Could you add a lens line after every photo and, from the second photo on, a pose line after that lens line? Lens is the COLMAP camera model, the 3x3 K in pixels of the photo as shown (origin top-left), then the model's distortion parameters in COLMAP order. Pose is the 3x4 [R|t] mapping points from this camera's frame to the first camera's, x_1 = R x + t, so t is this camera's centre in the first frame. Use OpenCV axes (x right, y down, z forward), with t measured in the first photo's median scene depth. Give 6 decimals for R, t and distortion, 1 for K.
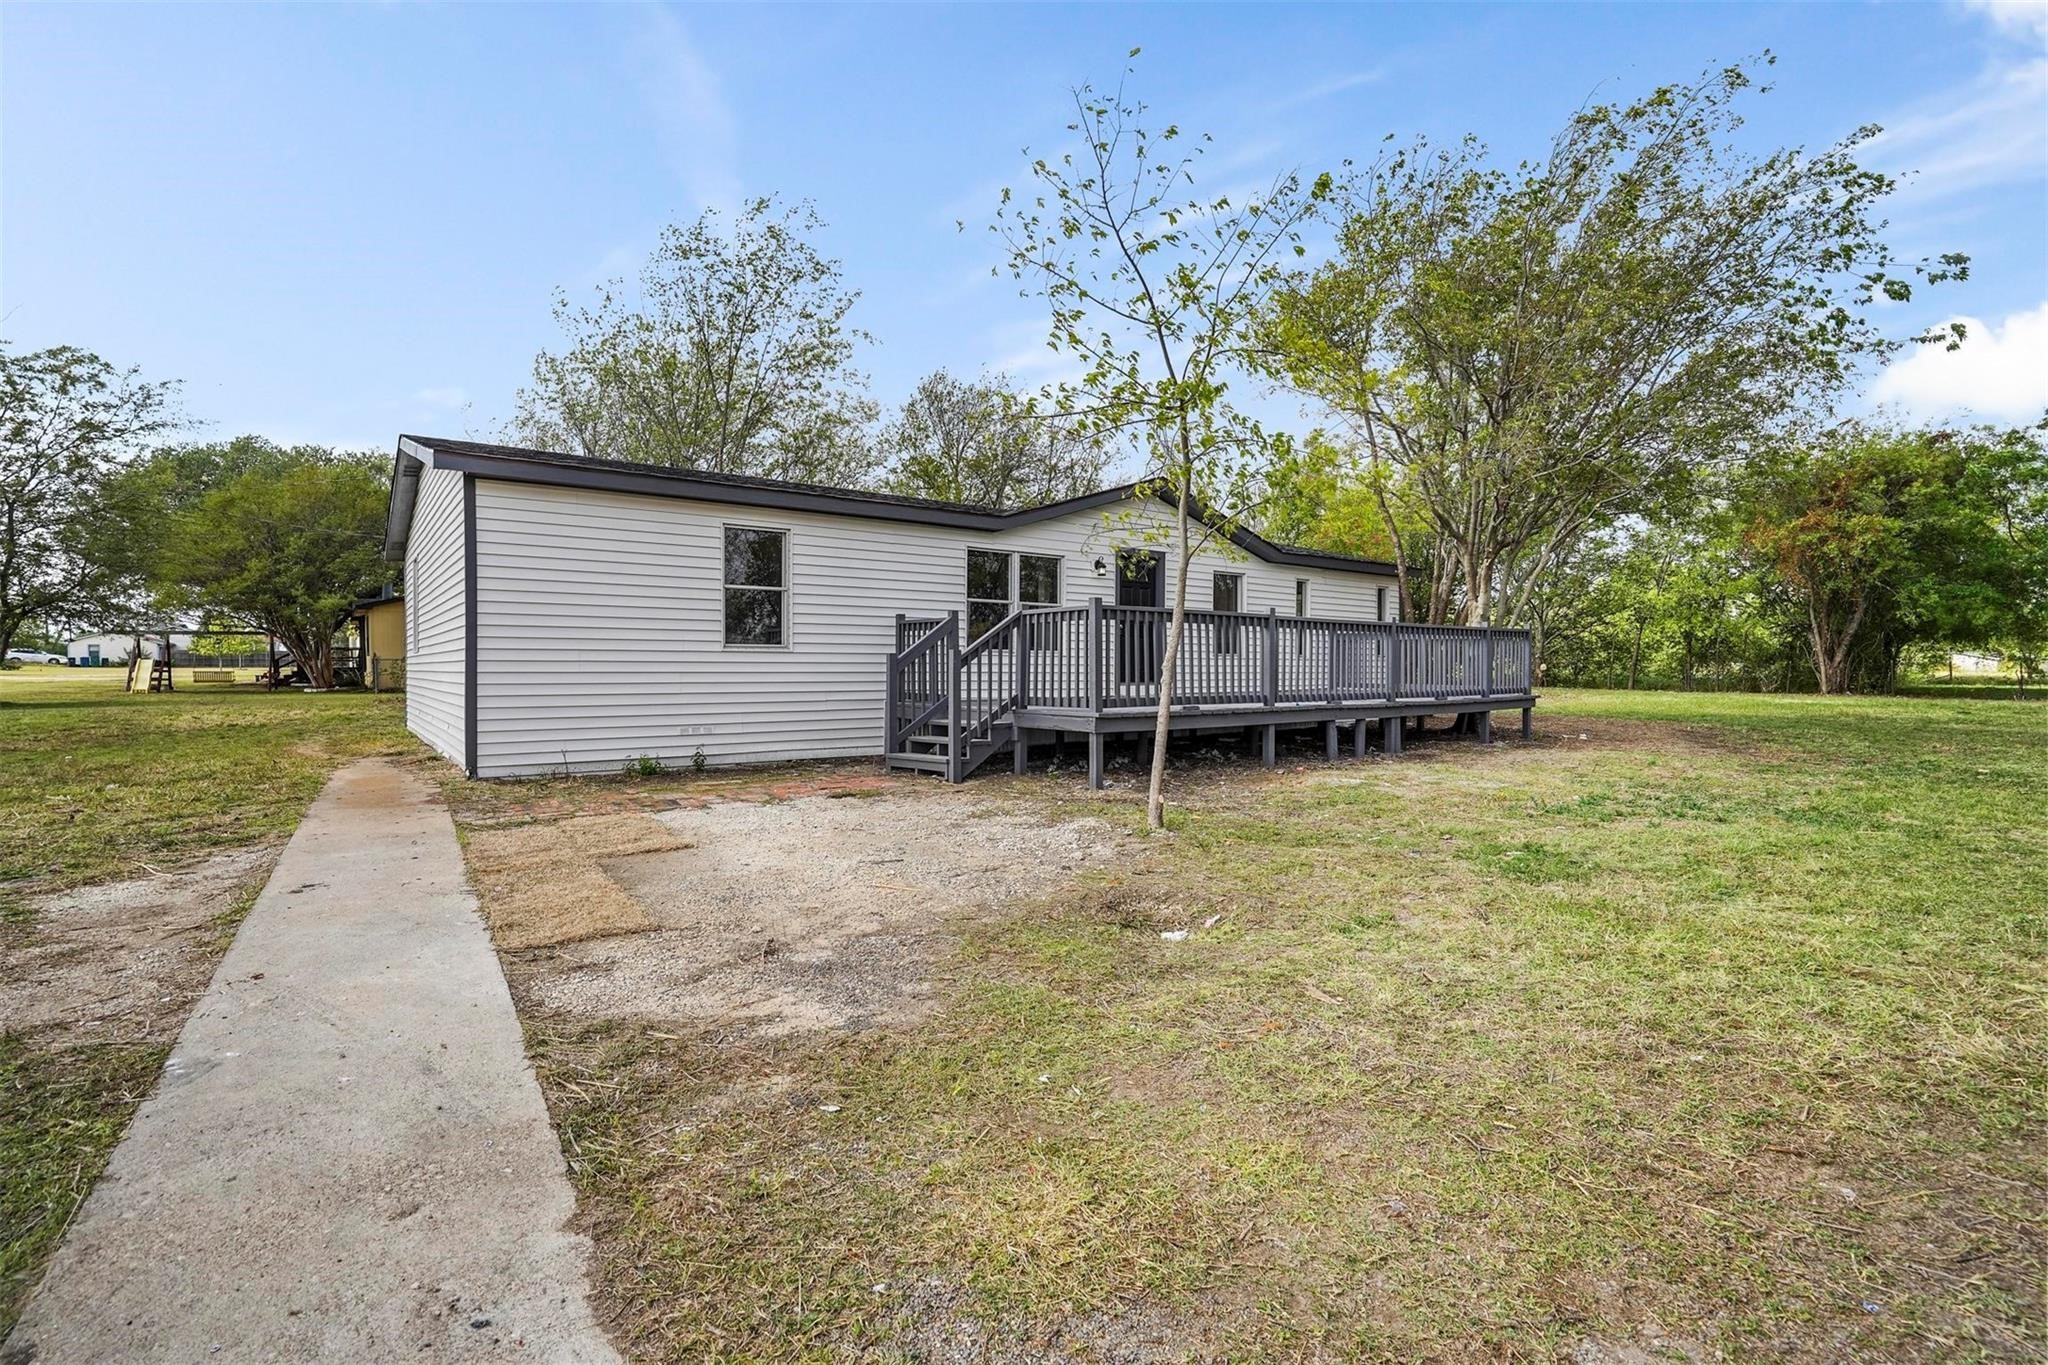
lens RADIAL K [[909.8, 0, 1024.0], [0, 909.8, 682.5], [0, 0, 1]] dist [0.000569, 0.000010]
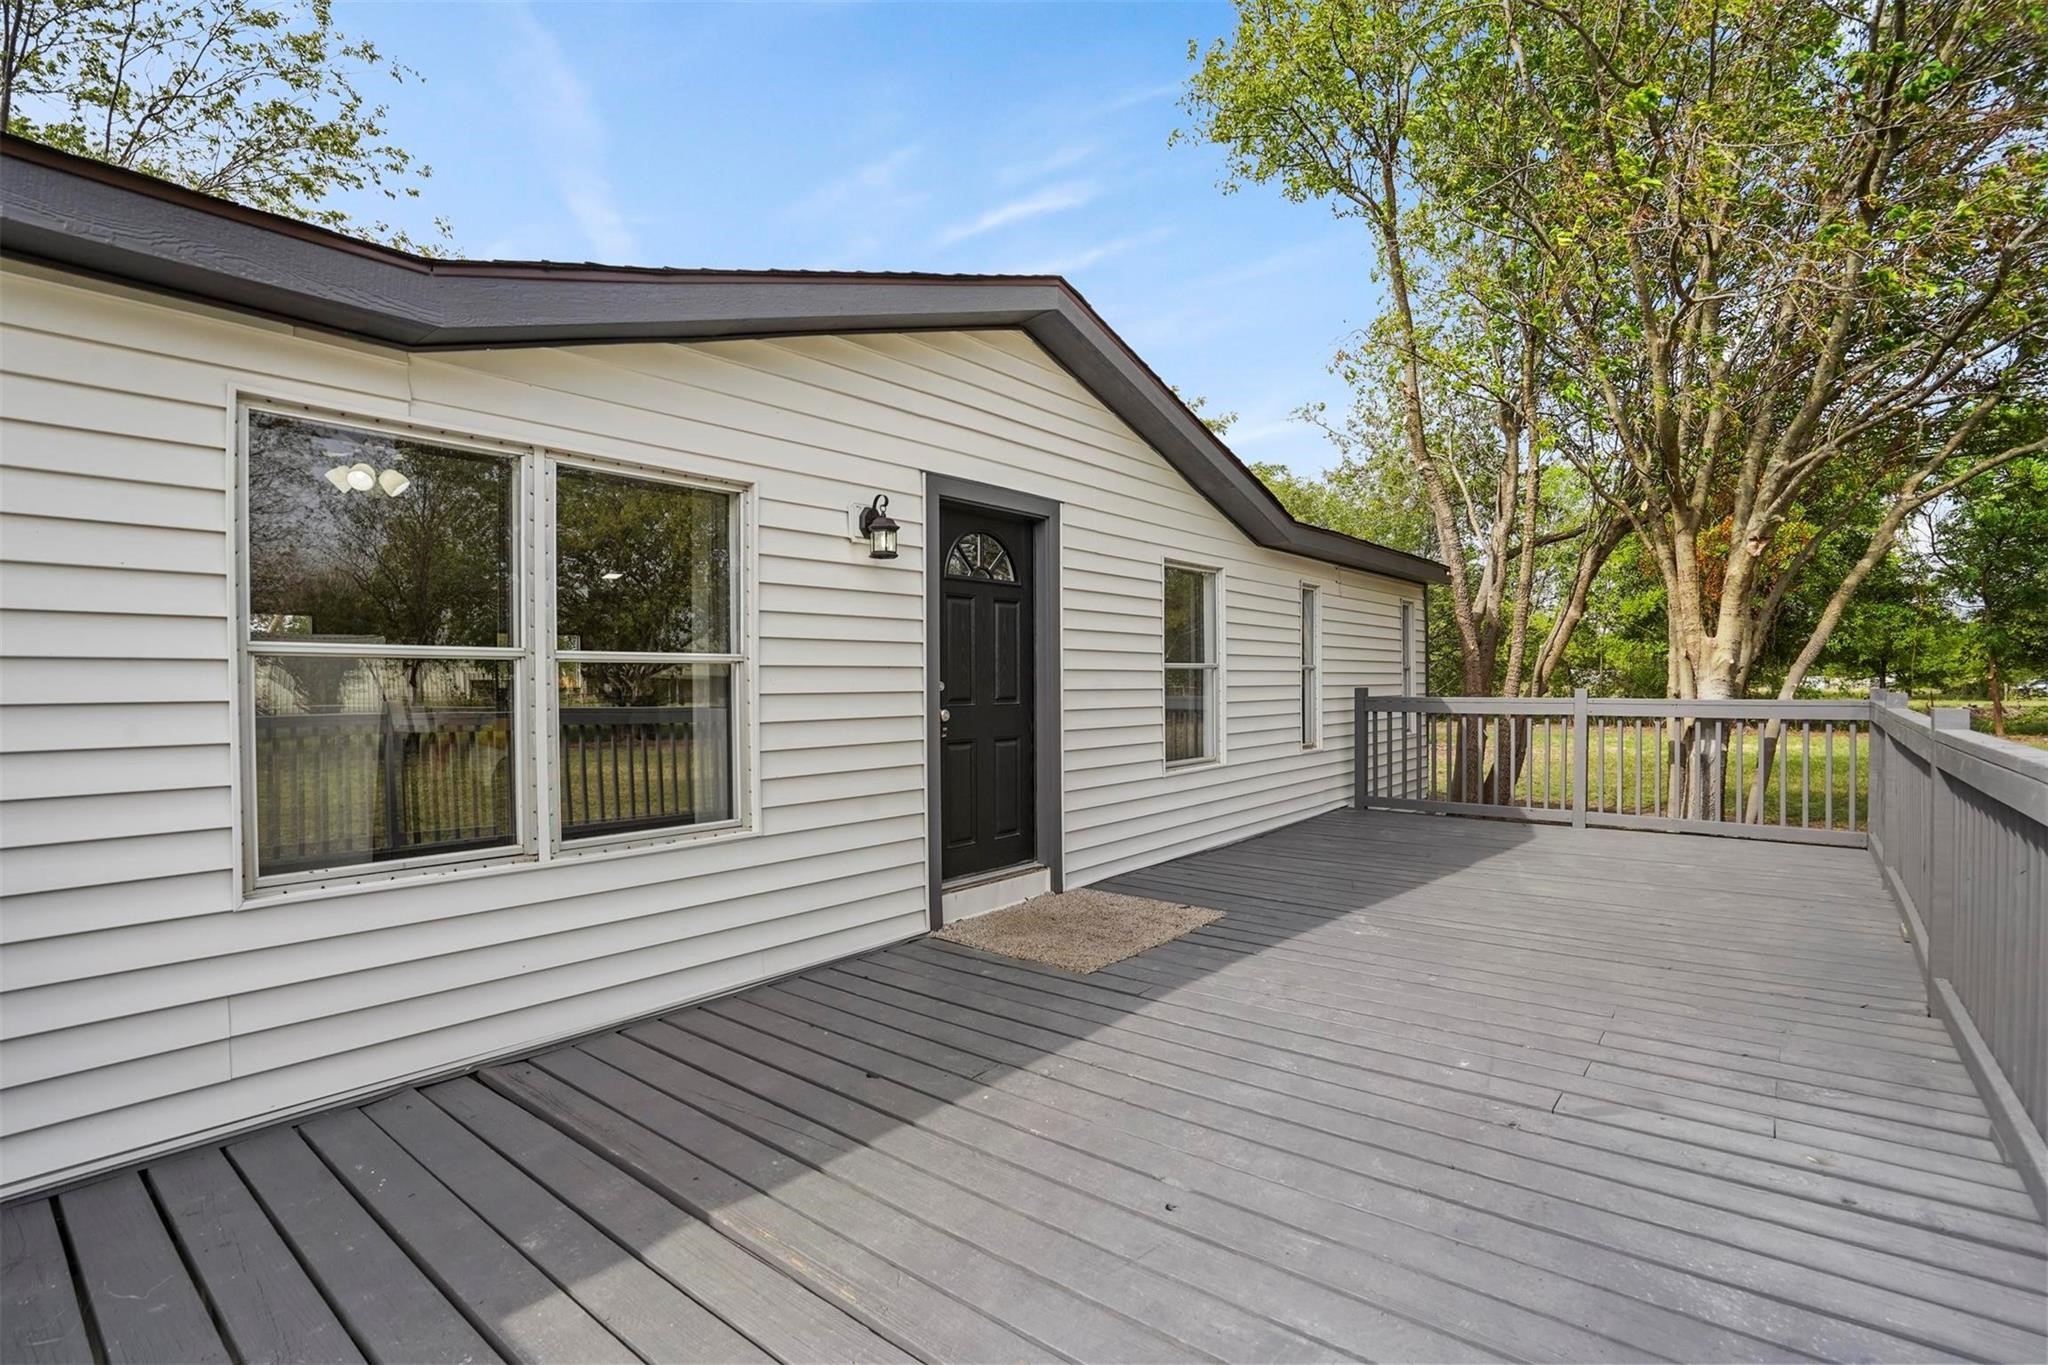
lens RADIAL K [[909.8, 0, 1024.0], [0, 909.8, 682.5], [0, 0, 1]] dist [0.000569, 0.000010]
pose [[0.972430, -0.003310, 0.233173, 0.059699], [0.003334, 0.999994, 0.000291, -0.075986], [-0.233173, 0.000494, 0.972435, 0.690167]]
